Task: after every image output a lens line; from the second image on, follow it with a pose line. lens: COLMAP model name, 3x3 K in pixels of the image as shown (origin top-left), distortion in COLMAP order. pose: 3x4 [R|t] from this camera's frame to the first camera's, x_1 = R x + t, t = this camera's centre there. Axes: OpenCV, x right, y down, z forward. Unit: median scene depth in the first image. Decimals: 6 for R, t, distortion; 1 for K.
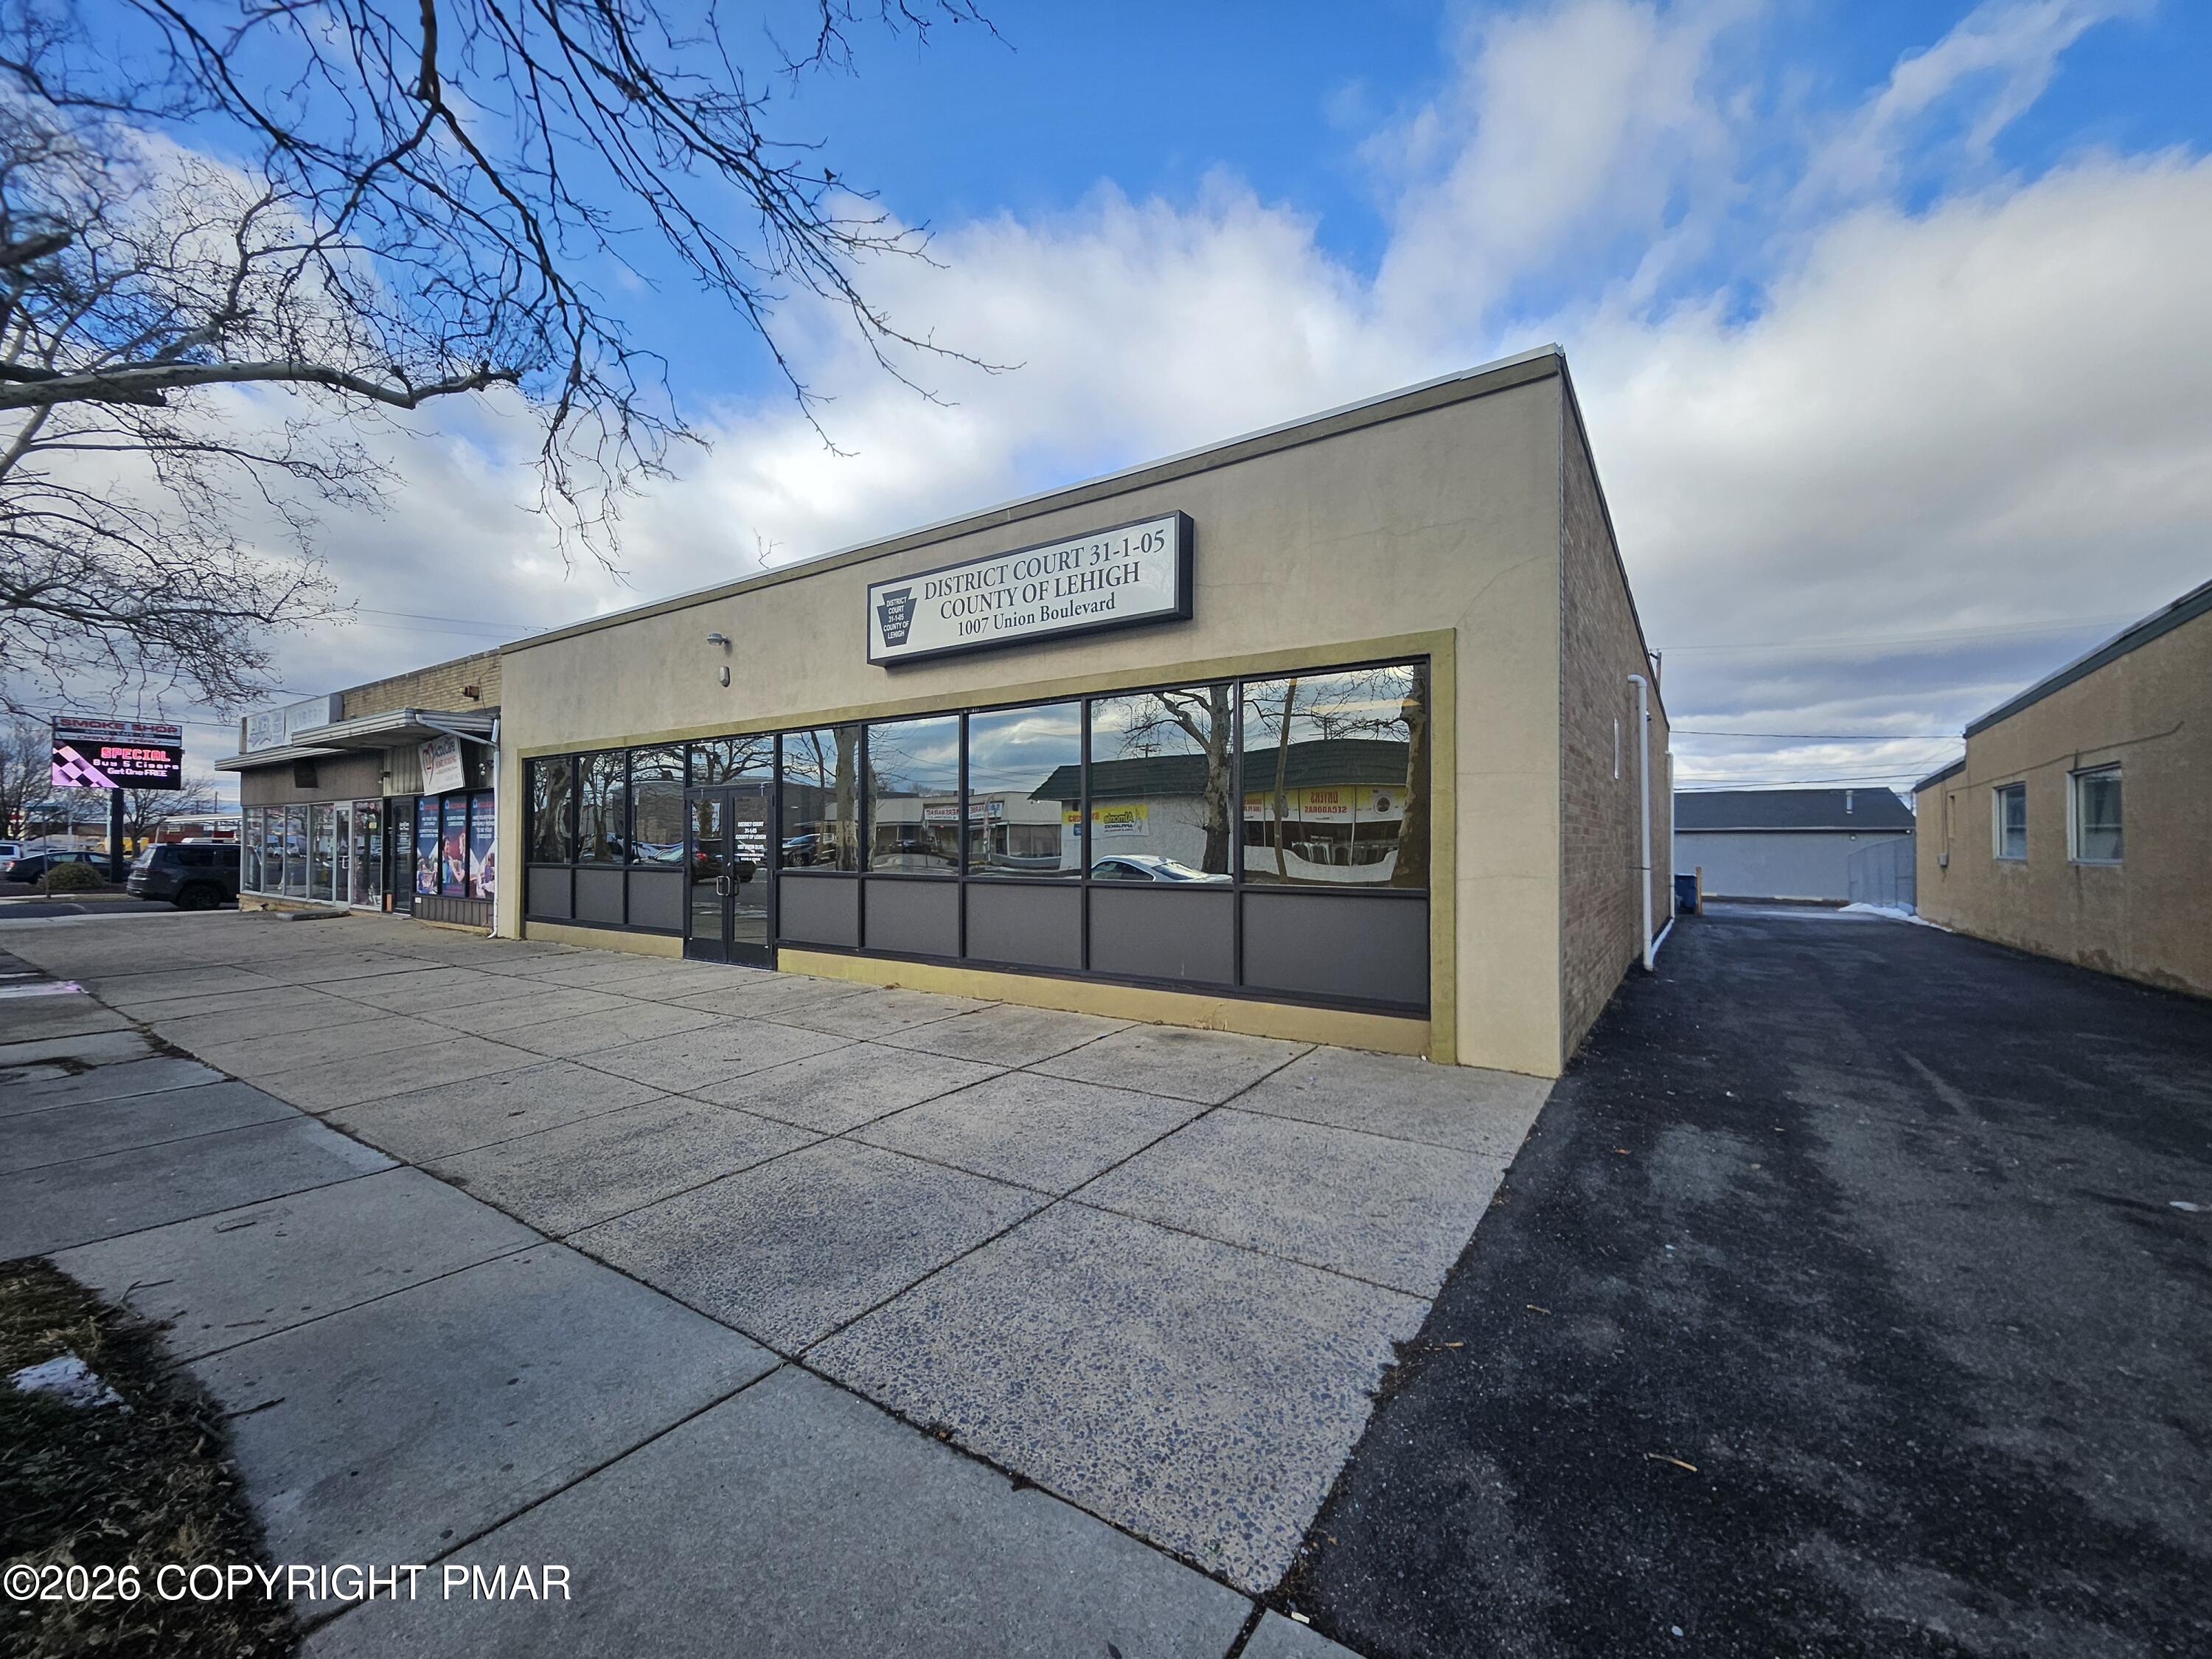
lens RADIAL K [[870.5, 0, 1119.5], [0, 870.5, 831.9], [0, 0, 1]] dist [-0.000195, -0.000073]
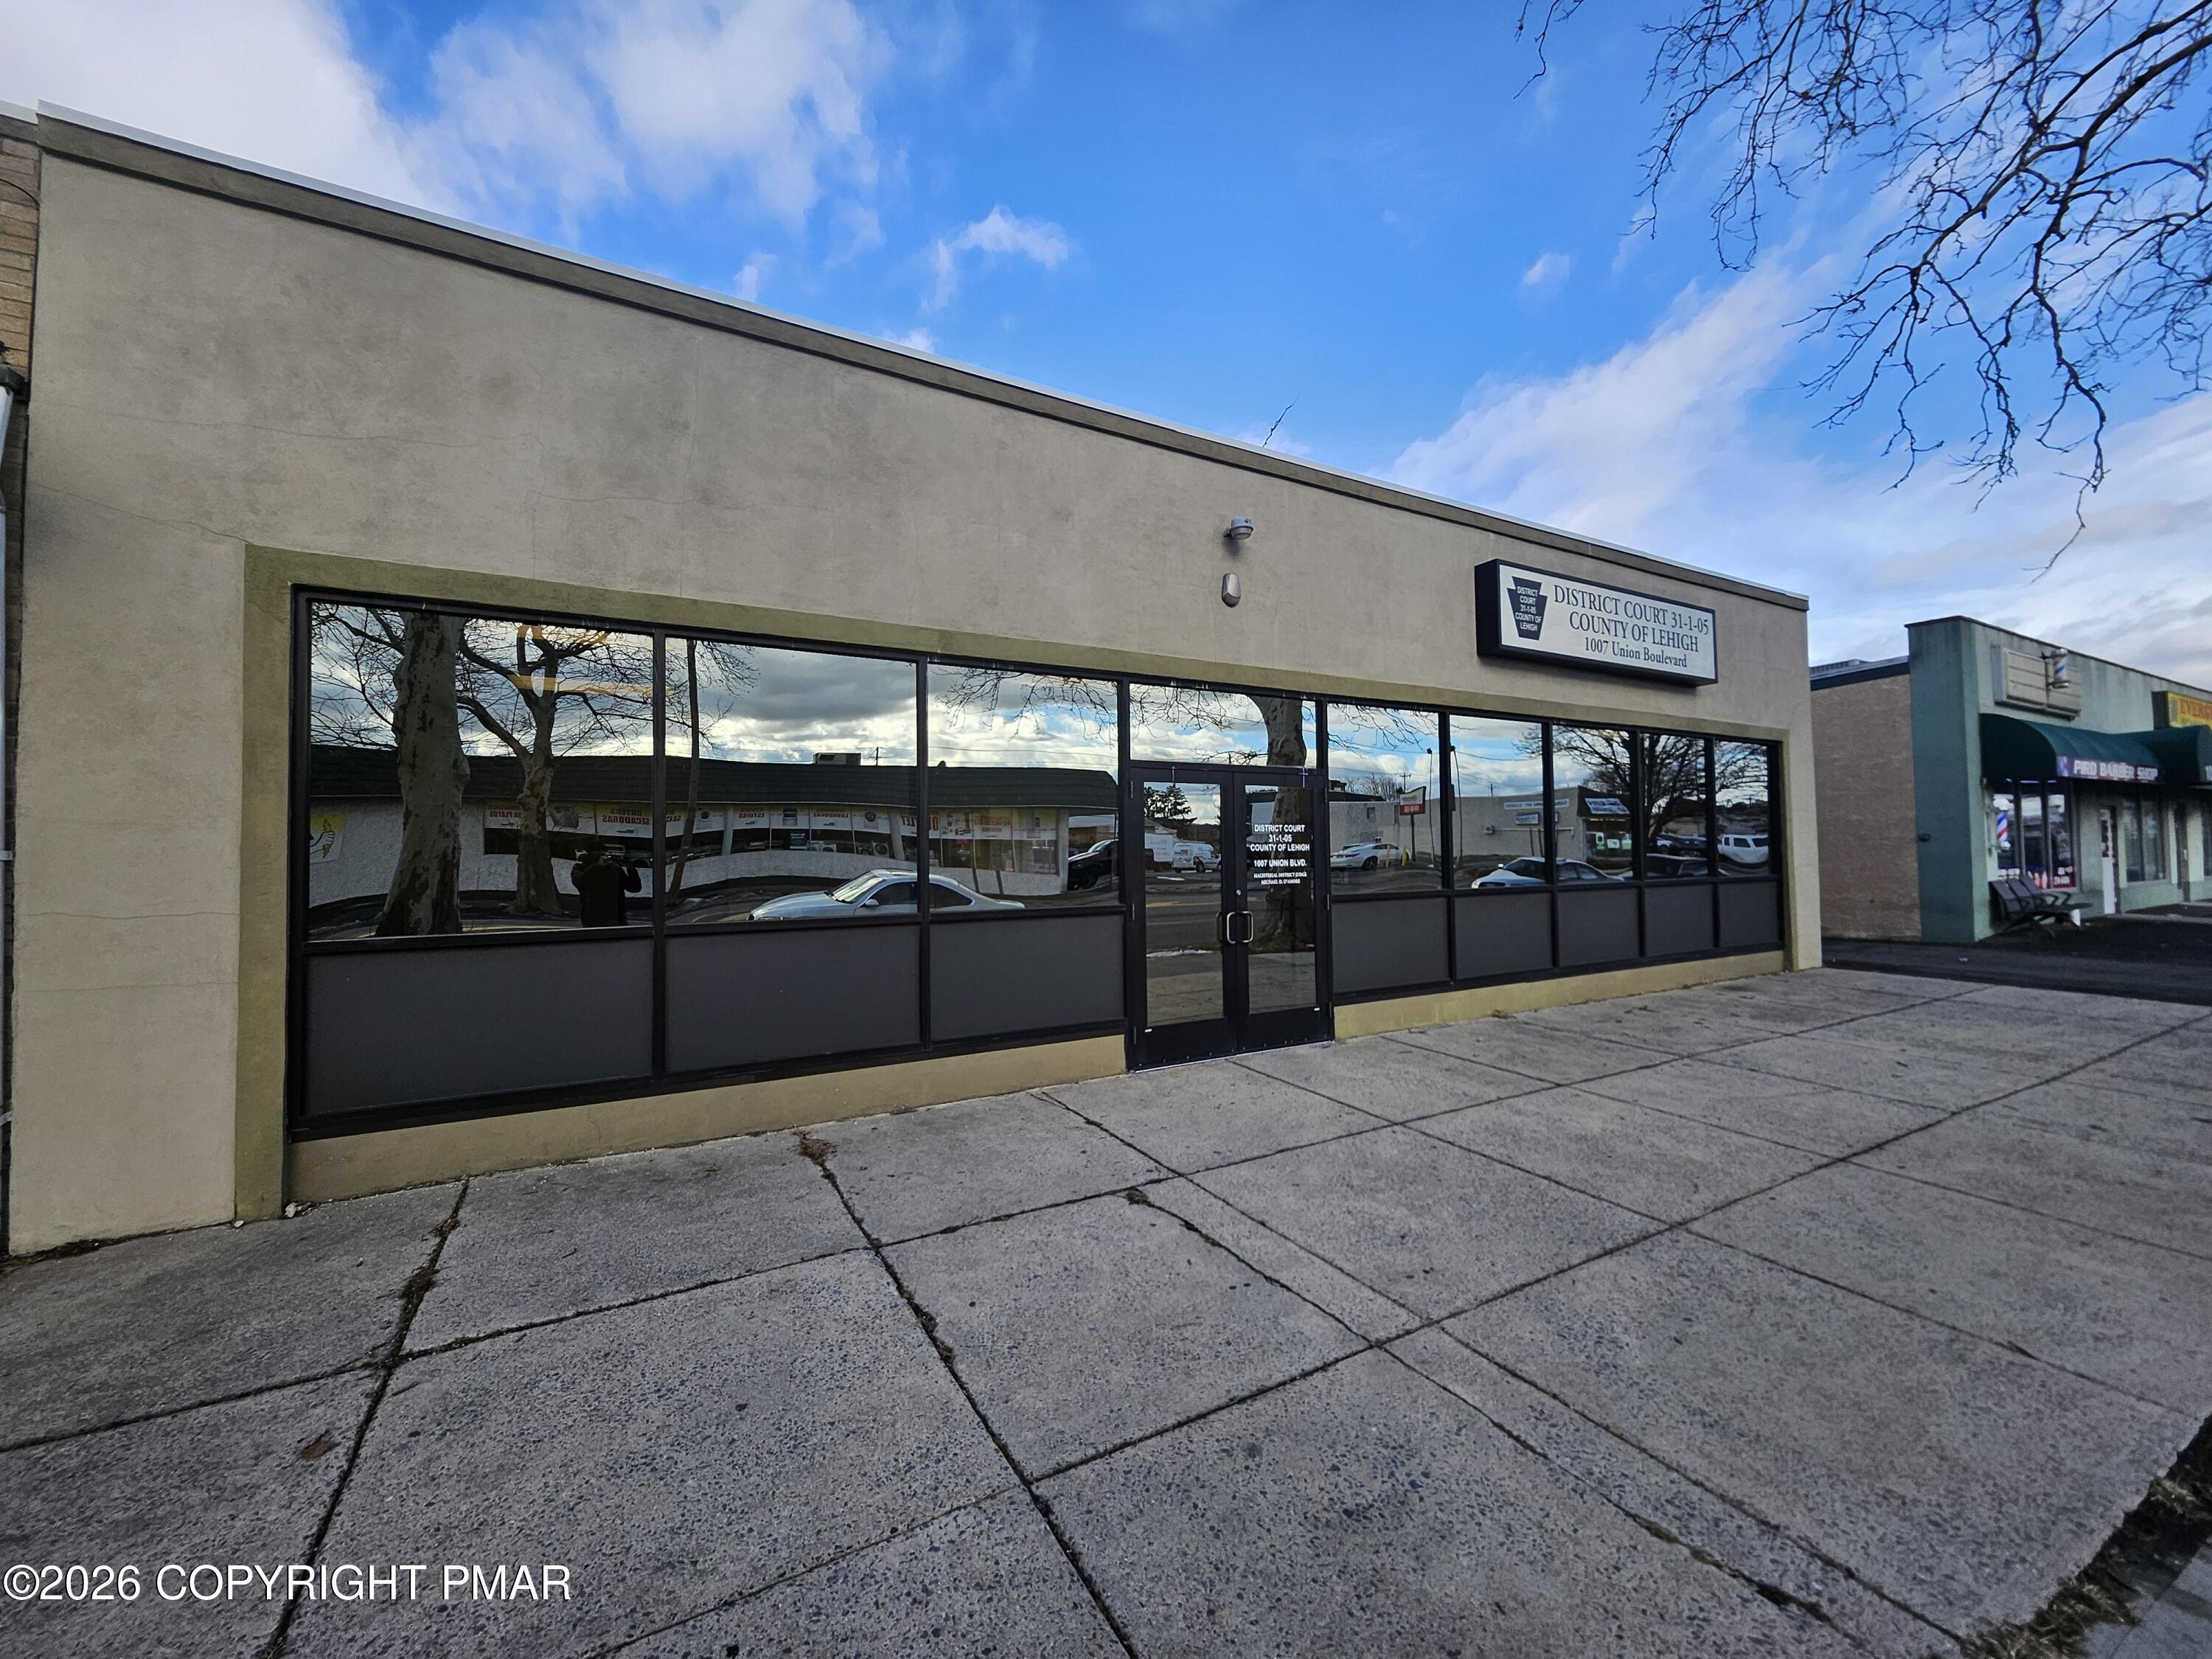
lens RADIAL K [[870.5, 0, 1100.7], [0, 870.5, 824.8], [0, 0, 1]] dist [-0.000195, -0.000073]
pose [[0.465243, 0.025686, 0.884810, -1.259122], [0.003501, 0.999518, -0.030857, 0.009980], [-0.885176, 0.017454, 0.464928, 0.960951]]
